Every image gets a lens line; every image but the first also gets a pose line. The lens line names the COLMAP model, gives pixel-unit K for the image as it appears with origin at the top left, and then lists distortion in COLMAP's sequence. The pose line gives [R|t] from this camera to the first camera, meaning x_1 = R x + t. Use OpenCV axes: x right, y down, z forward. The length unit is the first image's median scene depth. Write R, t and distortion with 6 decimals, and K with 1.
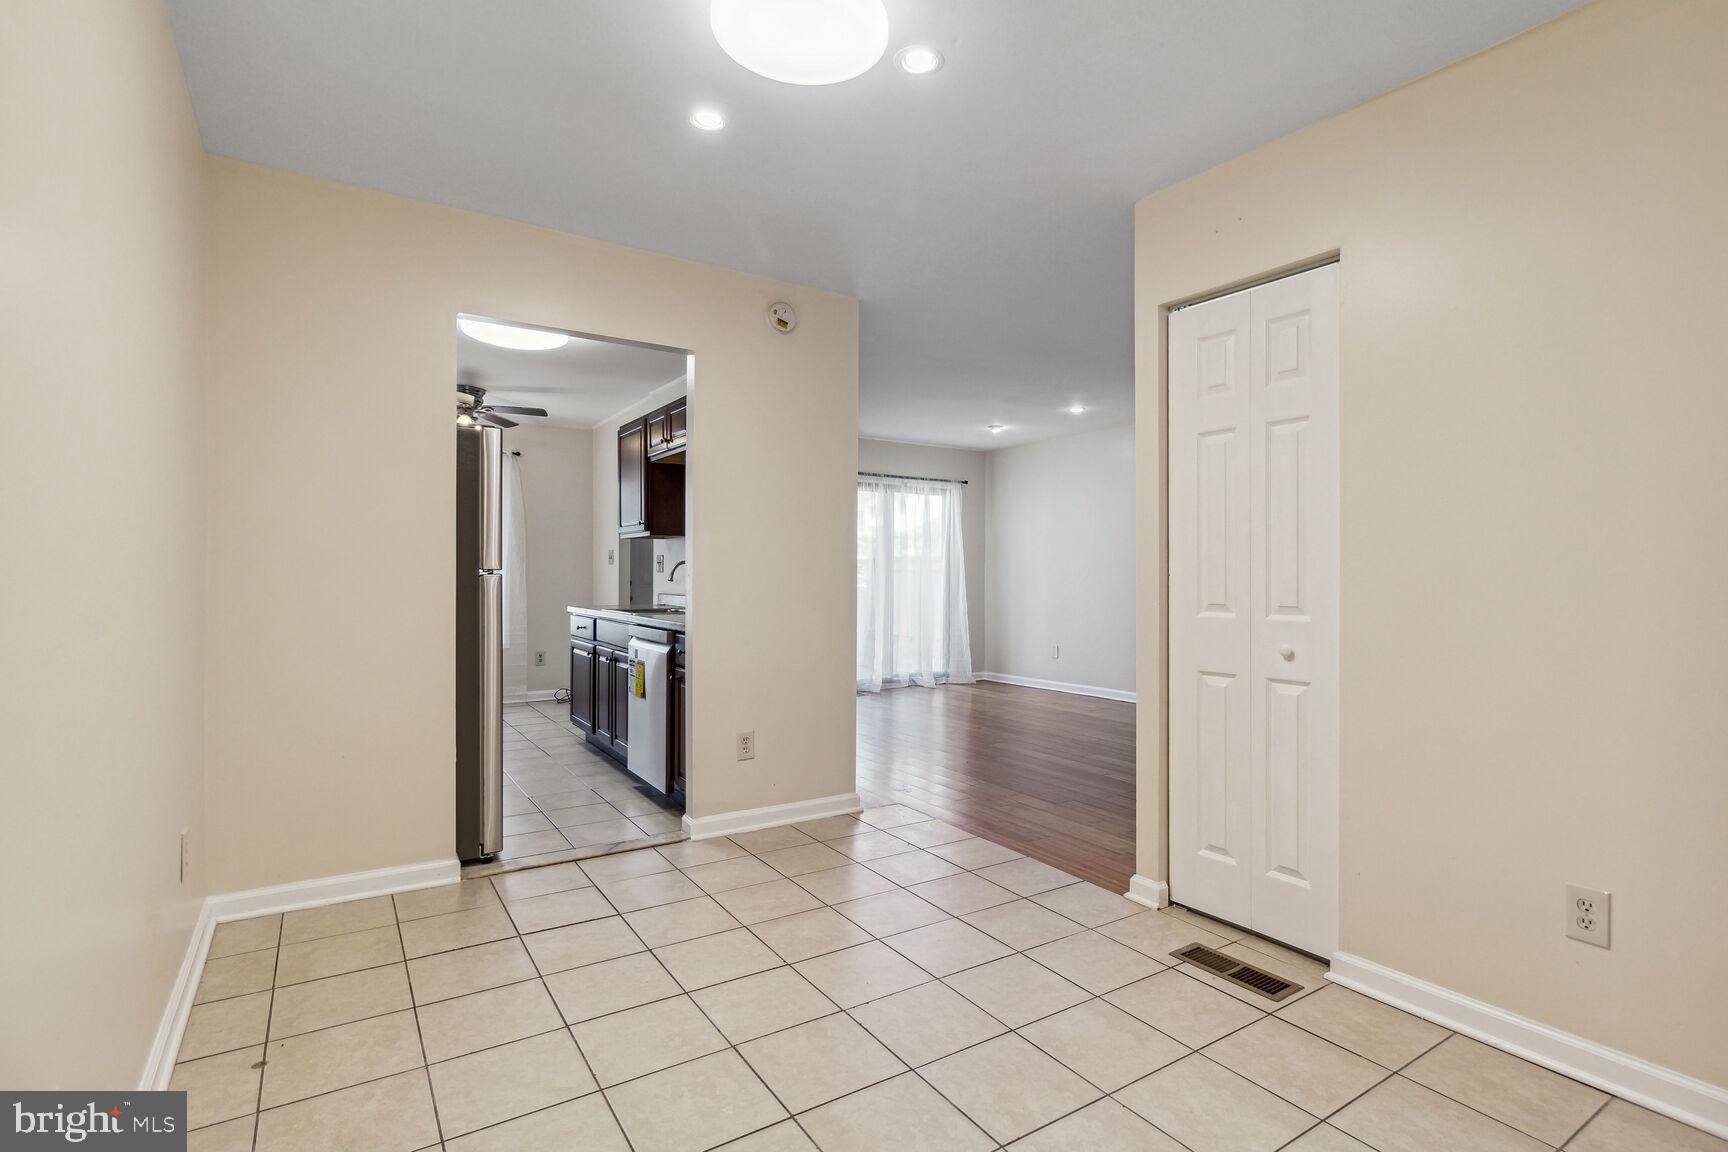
lens RADIAL K [[834.5, 0, 875.1], [0, 834.5, 579.8], [0, 0, 1]] dist [0.000992, 0.000037]
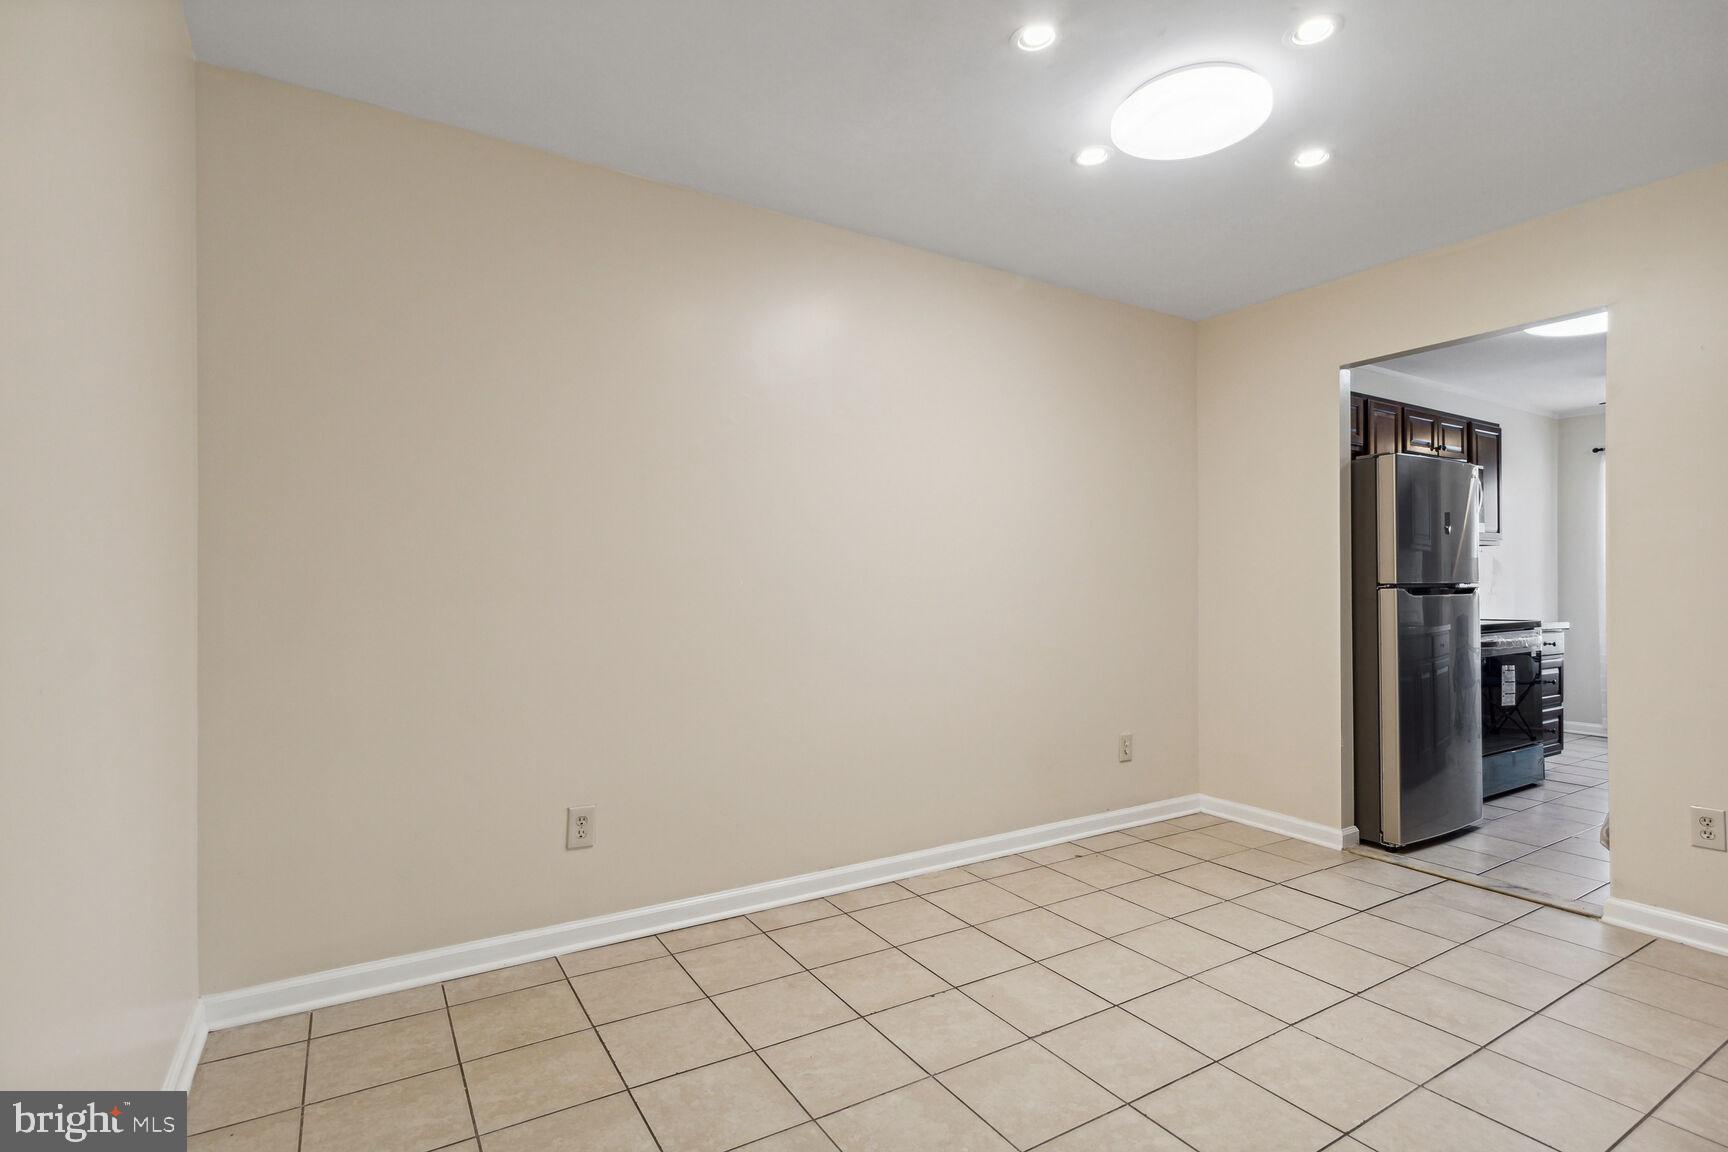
lens RADIAL K [[834.5, 0, 874.0], [0, 834.5, 580.6], [0, 0, 1]] dist [0.000992, 0.000037]
pose [[-0.033845, -0.012771, -0.999345, 0.722968], [-0.003796, 0.999913, -0.012649, -0.000678], [0.999420, 0.003366, -0.033891, 0.392711]]
